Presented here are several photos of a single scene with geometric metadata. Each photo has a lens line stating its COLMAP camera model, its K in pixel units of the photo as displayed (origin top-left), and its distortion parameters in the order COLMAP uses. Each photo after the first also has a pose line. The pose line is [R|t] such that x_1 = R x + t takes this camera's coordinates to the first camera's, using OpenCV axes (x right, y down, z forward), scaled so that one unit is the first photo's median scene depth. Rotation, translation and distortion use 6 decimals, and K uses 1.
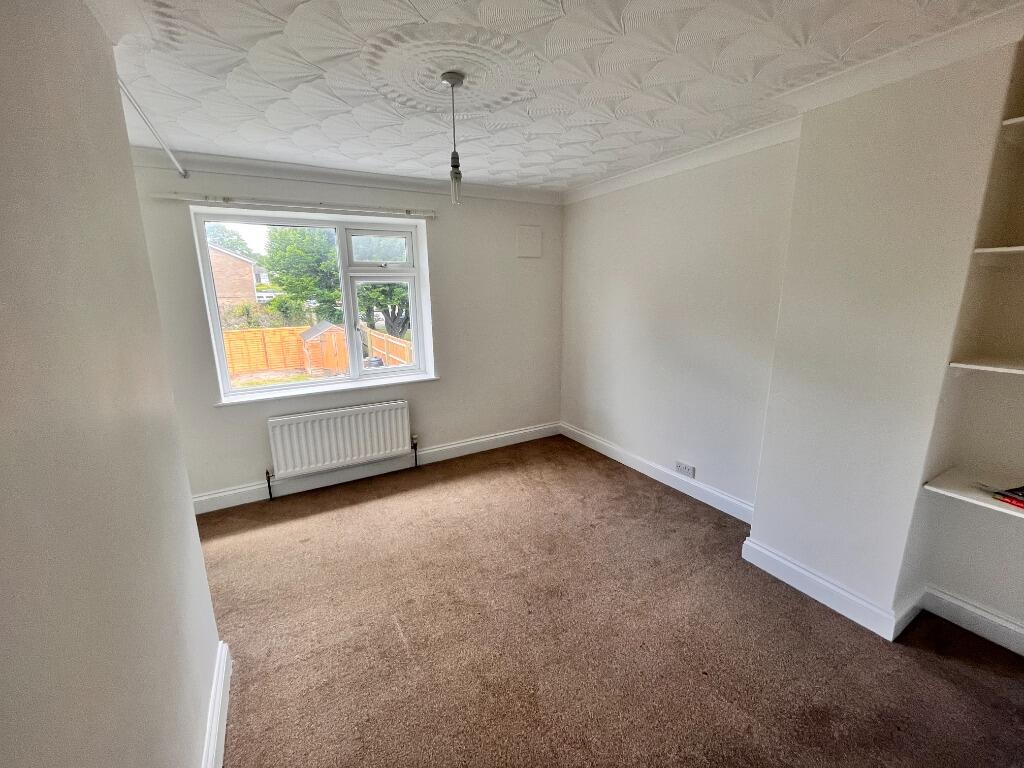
lens RADIAL K [[414.6, 0, 508.4], [0, 414.6, 385.2], [0, 0, 1]] dist [-0.009425, -0.000047]
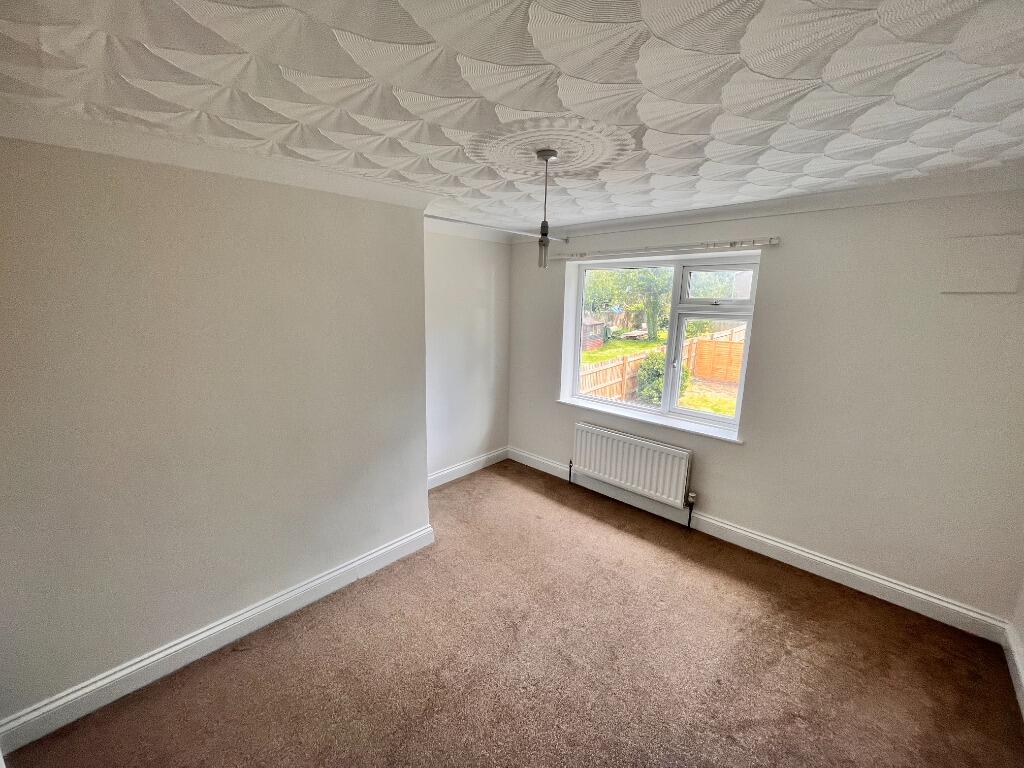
lens RADIAL K [[414.6, 0, 502.2], [0, 414.6, 382.9], [0, 0, 1]] dist [-0.009425, -0.000047]
pose [[0.274889, 0.211824, -0.937852, 0.473250], [-0.237148, 0.960231, 0.147369, -0.150160], [0.931771, 0.181900, 0.314190, 0.326218]]
